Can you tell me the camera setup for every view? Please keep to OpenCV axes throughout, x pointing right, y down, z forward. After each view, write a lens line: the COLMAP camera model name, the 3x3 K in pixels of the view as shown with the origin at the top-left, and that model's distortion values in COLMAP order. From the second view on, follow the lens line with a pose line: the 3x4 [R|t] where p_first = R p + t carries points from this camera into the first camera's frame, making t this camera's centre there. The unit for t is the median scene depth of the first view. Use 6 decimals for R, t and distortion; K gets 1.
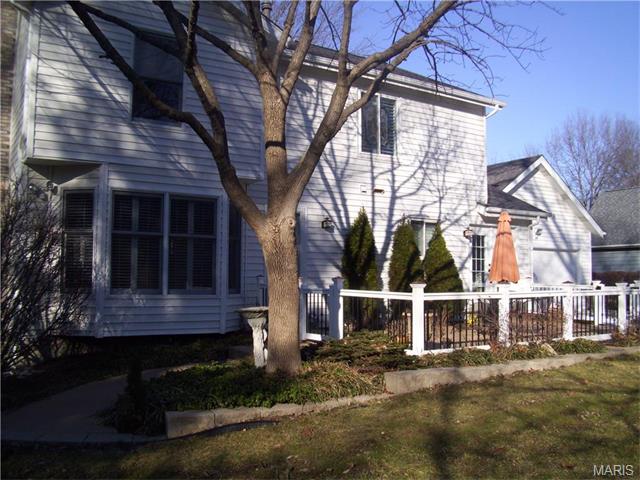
lens RADIAL K [[622.7, 0, 303.8], [0, 622.7, 251.9], [0, 0, 1]] dist [-0.145580, 0.095930]
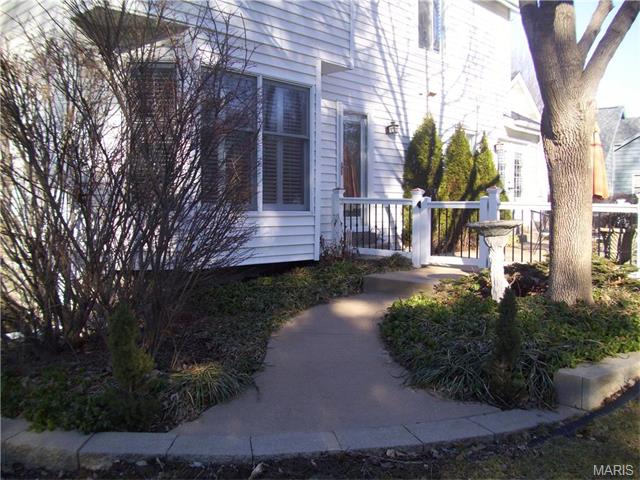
lens RADIAL K [[622.7, 0, 303.8], [0, 622.7, 251.9], [0, 0, 1]] dist [-0.145580, 0.095930]
pose [[0.965454, -0.023450, 0.259518, -0.279151], [-0.007319, 0.993109, 0.116965, 0.021994], [-0.260472, -0.114823, 0.958629, 0.186881]]
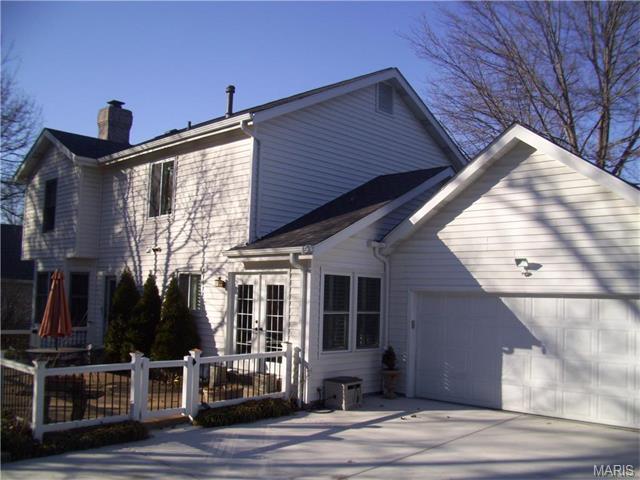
lens RADIAL K [[622.7, 0, 303.8], [0, 622.7, 251.9], [0, 0, 1]] dist [-0.145580, 0.095930]
pose [[0.236209, -0.074025, -0.968878, 1.216952], [0.015569, 0.997254, -0.072397, -0.010767], [0.971577, 0.002016, 0.236713, 0.972512]]
